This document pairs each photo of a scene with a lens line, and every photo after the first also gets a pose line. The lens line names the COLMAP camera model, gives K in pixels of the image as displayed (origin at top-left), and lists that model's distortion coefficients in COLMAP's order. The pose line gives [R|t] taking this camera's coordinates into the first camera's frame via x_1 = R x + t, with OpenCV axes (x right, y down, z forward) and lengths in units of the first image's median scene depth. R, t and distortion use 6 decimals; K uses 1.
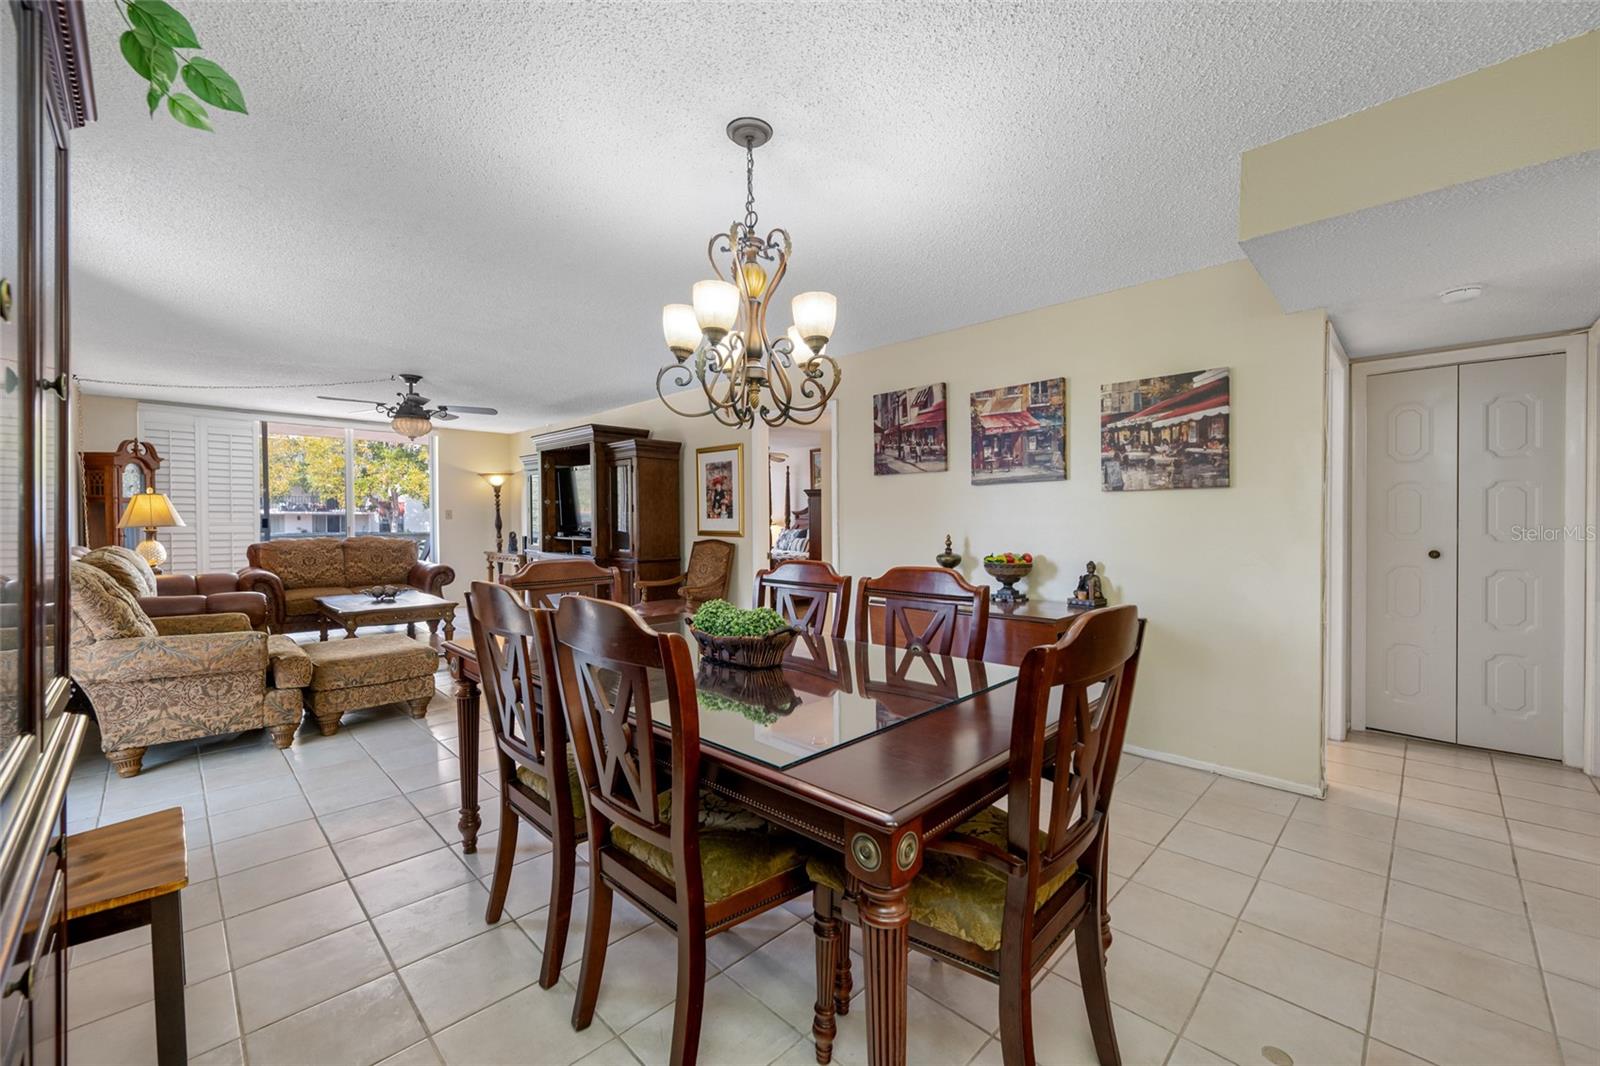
lens RADIAL K [[635.8, 0, 792.3], [0, 635.8, 530.9], [0, 0, 1]] dist [0.000352, 0.000151]
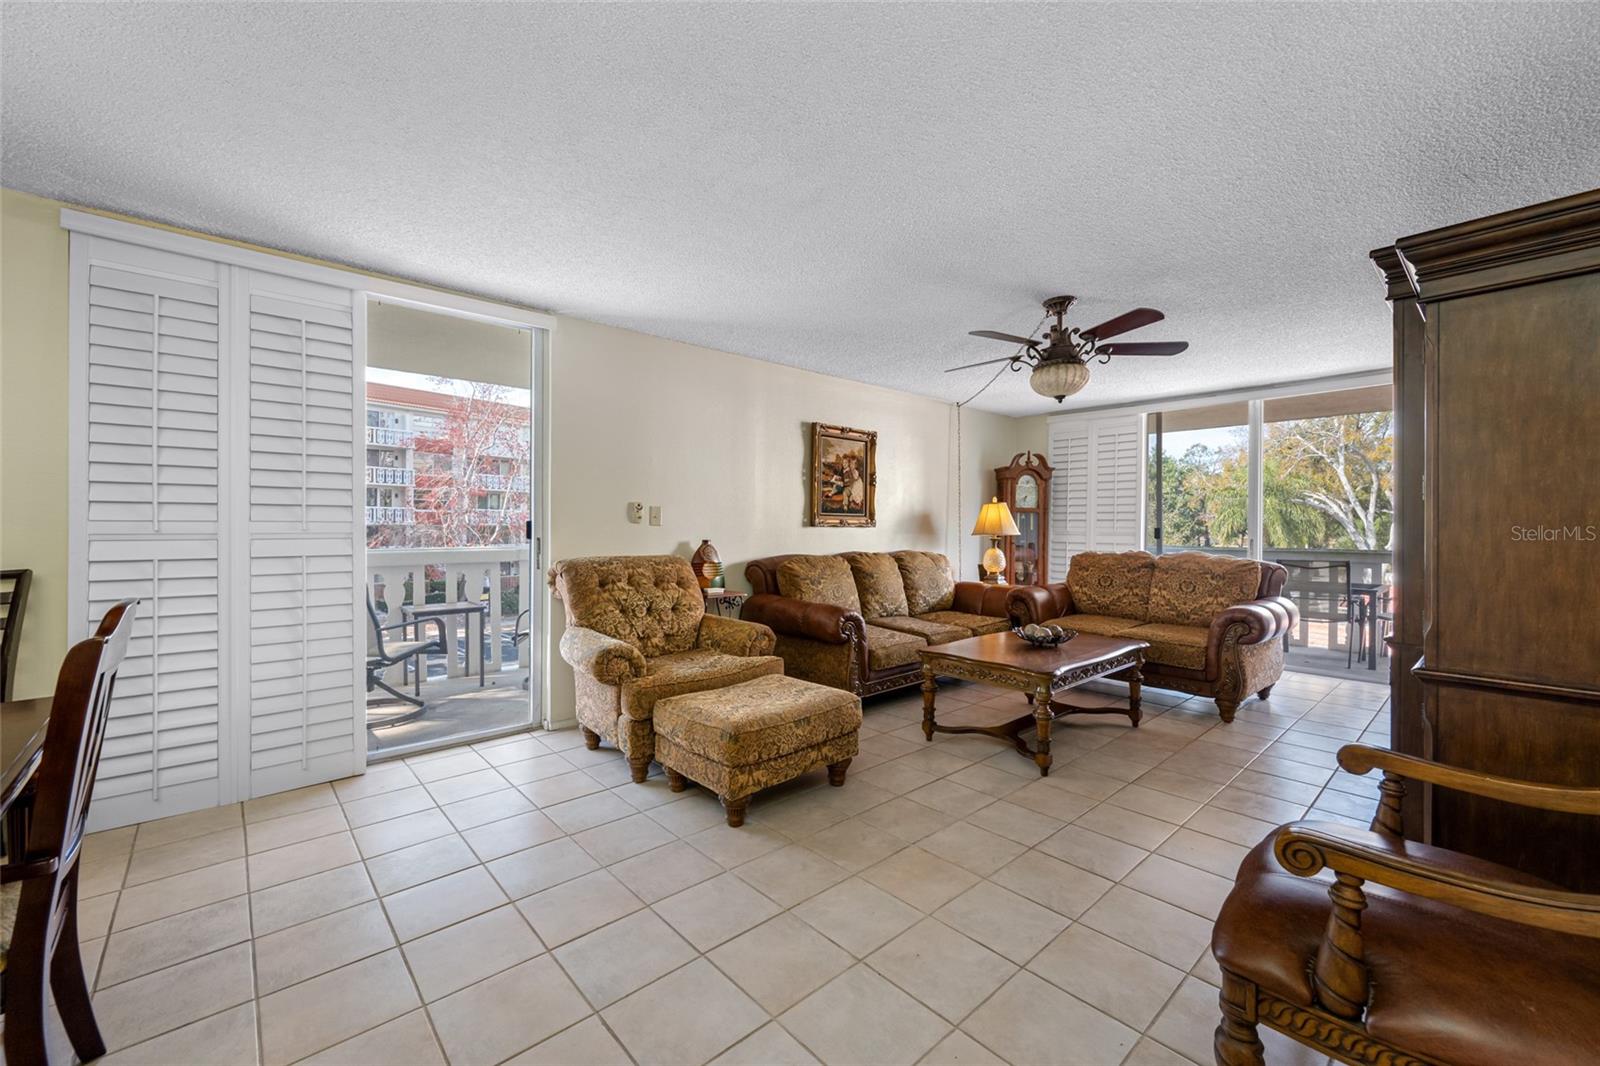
lens RADIAL K [[635.8, 0, 793.0], [0, 635.8, 530.2], [0, 0, 1]] dist [0.000352, 0.000151]
pose [[-0.052493, 0.004065, -0.998613, 0.045319], [-0.024826, 0.999677, 0.005374, -0.011038], [0.998313, 0.025073, -0.052375, 0.710731]]
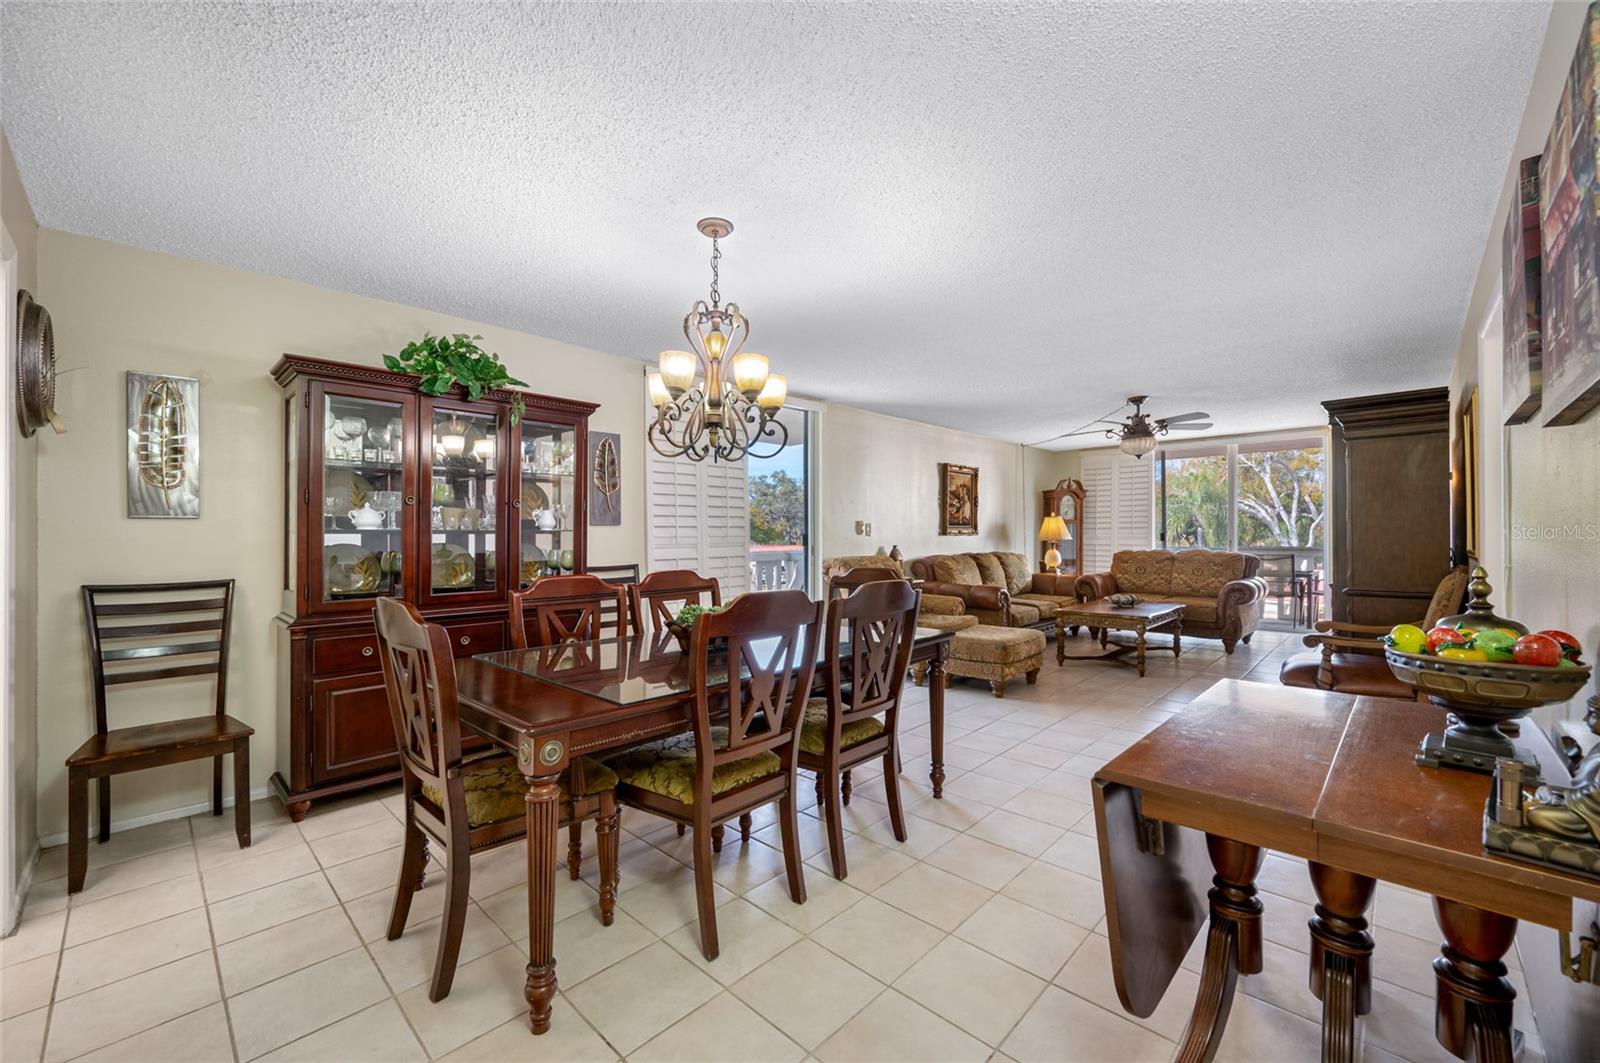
lens RADIAL K [[631.9, 0, 798.0], [0, 631.9, 541.7], [0, 0, 1]] dist [0.001096, 0.000334]
pose [[0.023319, 0.008334, -0.999693, 0.403389], [-0.011139, 0.999905, 0.008076, -0.006502], [0.999666, 0.010947, 0.023410, 0.380277]]
